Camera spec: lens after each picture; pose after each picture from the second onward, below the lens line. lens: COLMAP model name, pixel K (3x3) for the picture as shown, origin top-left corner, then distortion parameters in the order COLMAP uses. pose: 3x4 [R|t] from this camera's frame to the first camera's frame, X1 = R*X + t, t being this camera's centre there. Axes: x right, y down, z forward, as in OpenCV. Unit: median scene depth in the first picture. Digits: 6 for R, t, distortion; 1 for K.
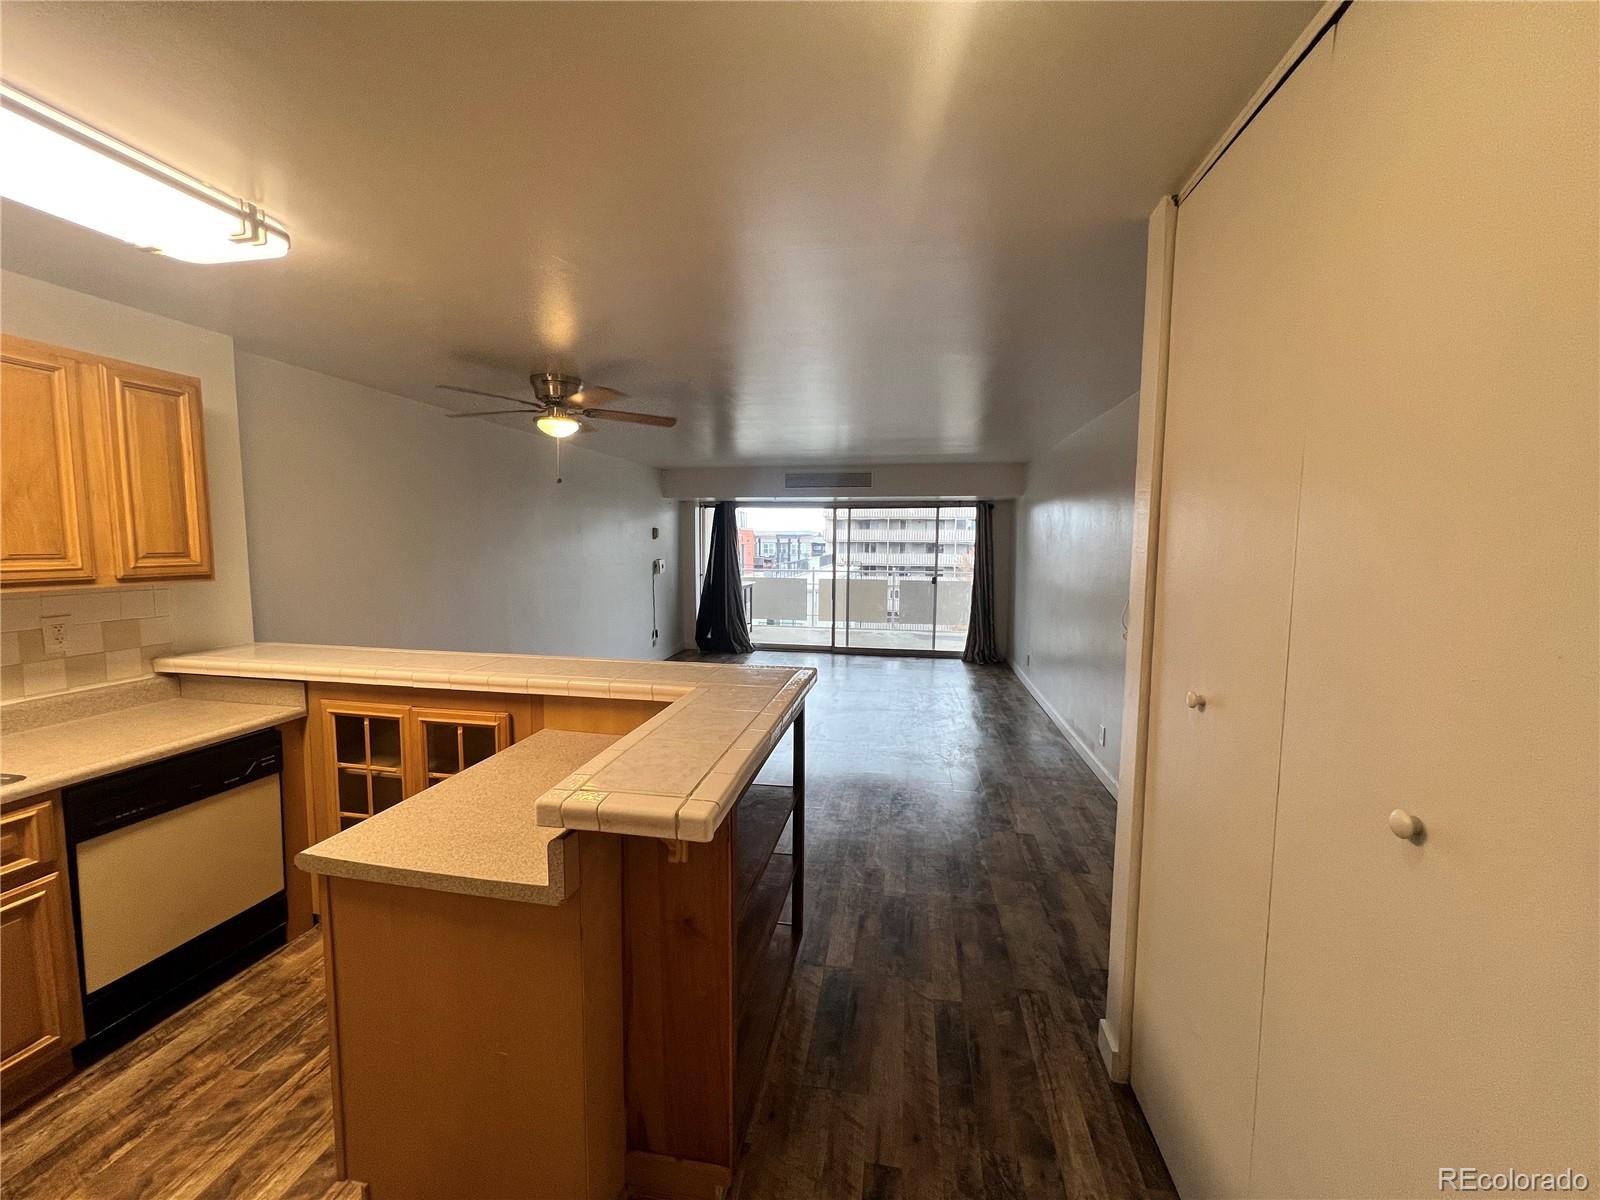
lens RADIAL K [[636.8, 0, 795.7], [0, 636.8, 597.8], [0, 0, 1]] dist [-0.001699, 0.000119]
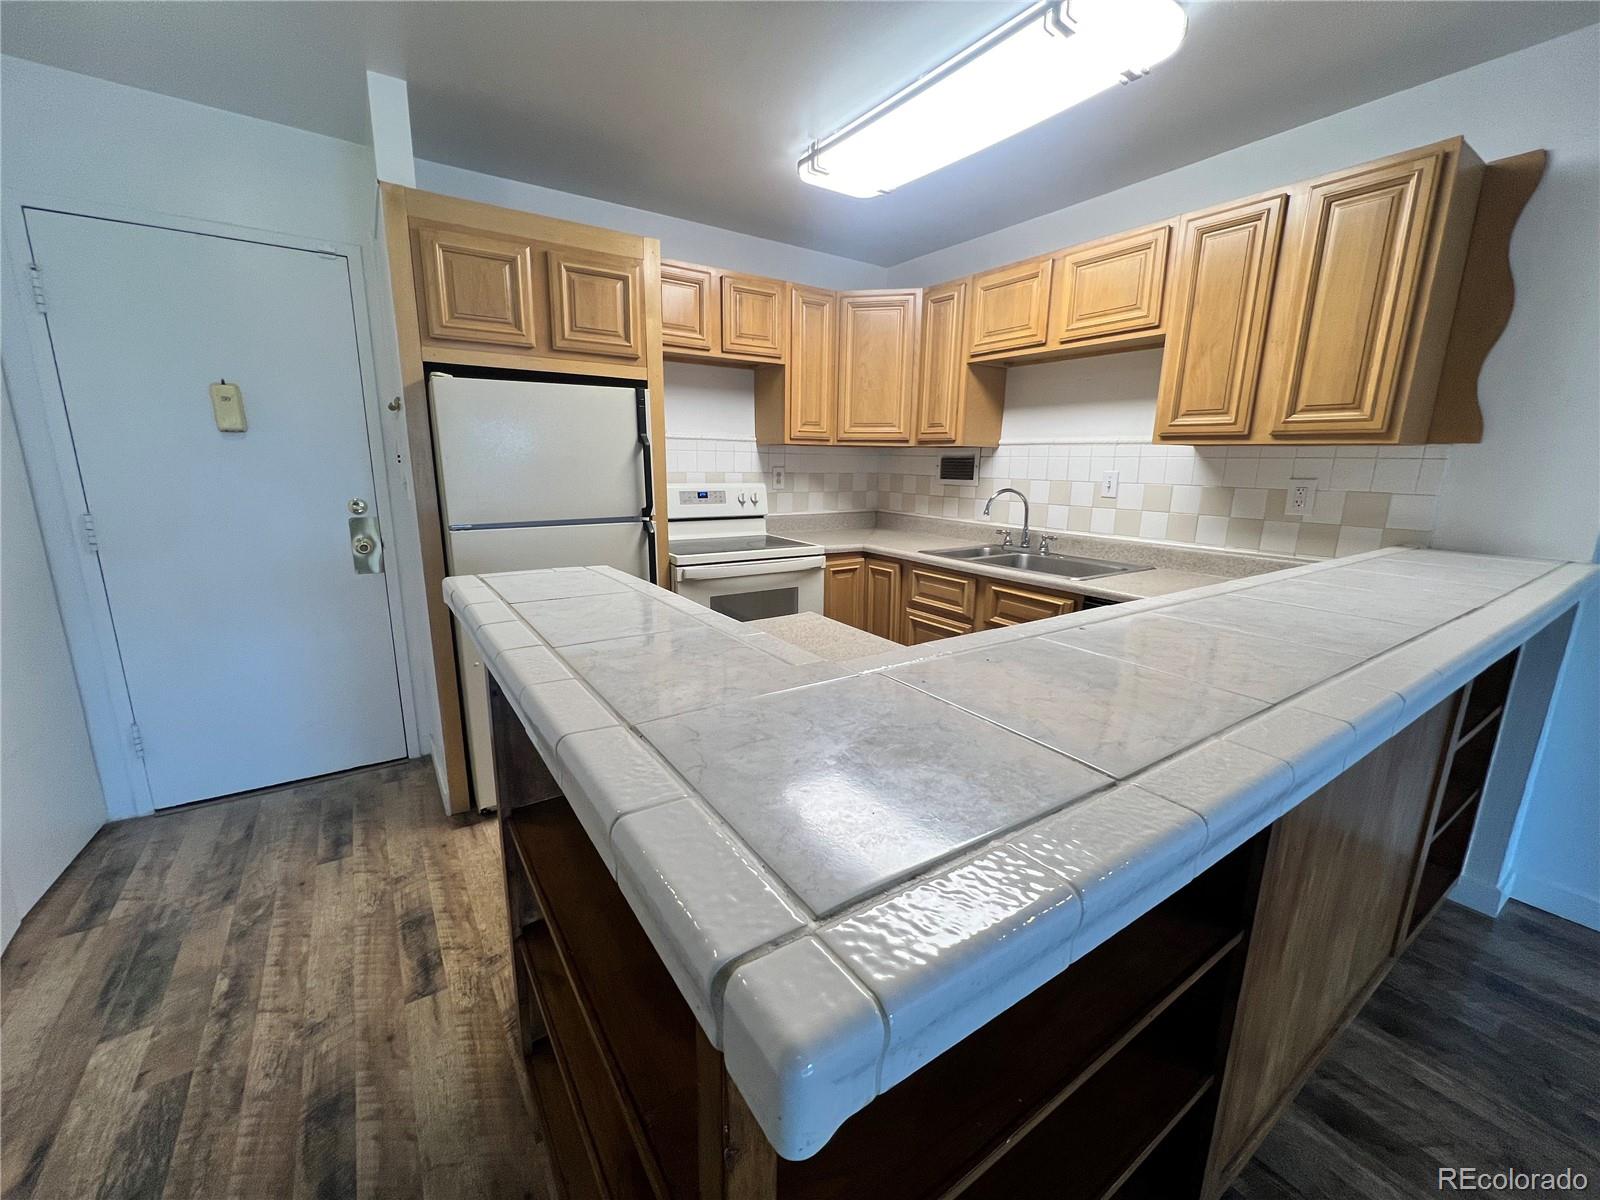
lens RADIAL K [[636.8, 0, 795.7], [0, 636.8, 597.8], [0, 0, 1]] dist [-0.001699, 0.000119]
pose [[-0.713287, 0.128564, -0.688980, 0.106852], [-0.086186, 0.959482, 0.268266, 0.008956], [0.695553, 0.250731, -0.673306, 1.152705]]
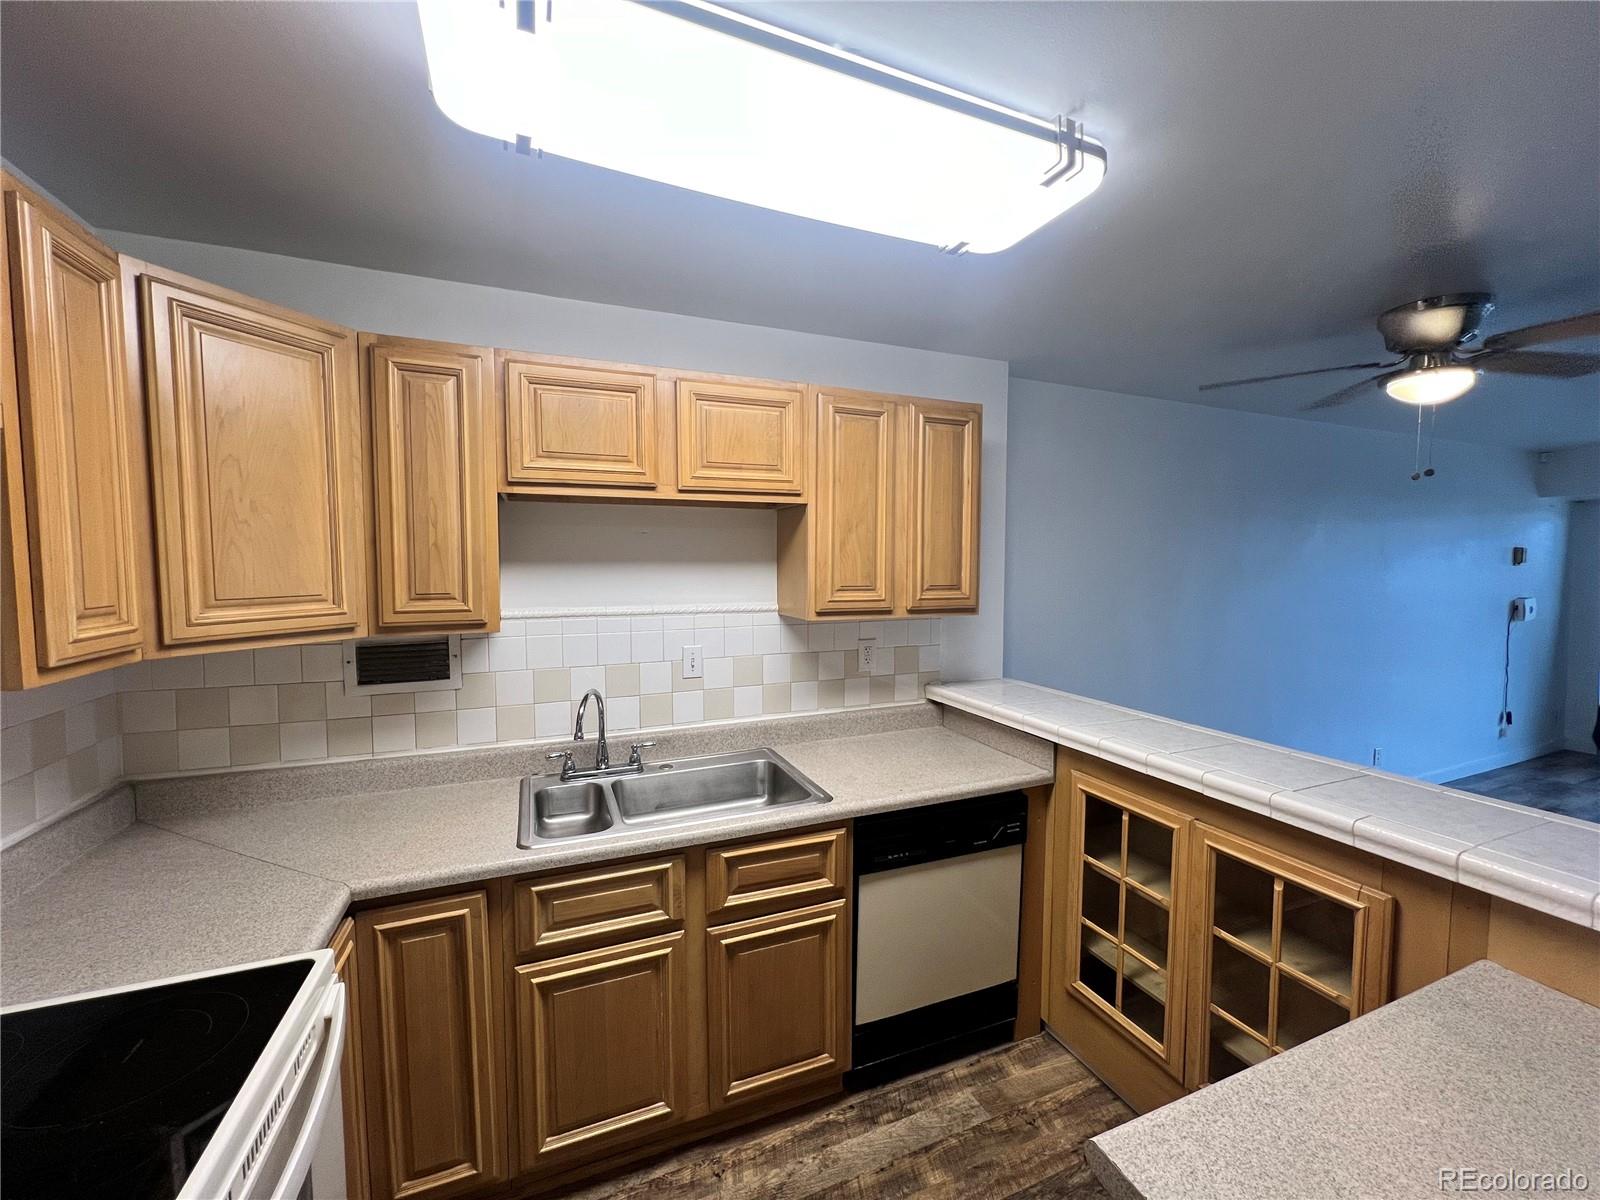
lens RADIAL K [[636.8, 0, 795.7], [0, 636.8, 597.8], [0, 0, 1]] dist [-0.001699, 0.000119]
pose [[0.544602, 0.040232, -0.837729, -0.289138], [-0.072361, 0.997378, 0.000858, -0.035912], [0.835567, 0.060151, 0.546086, 0.271871]]
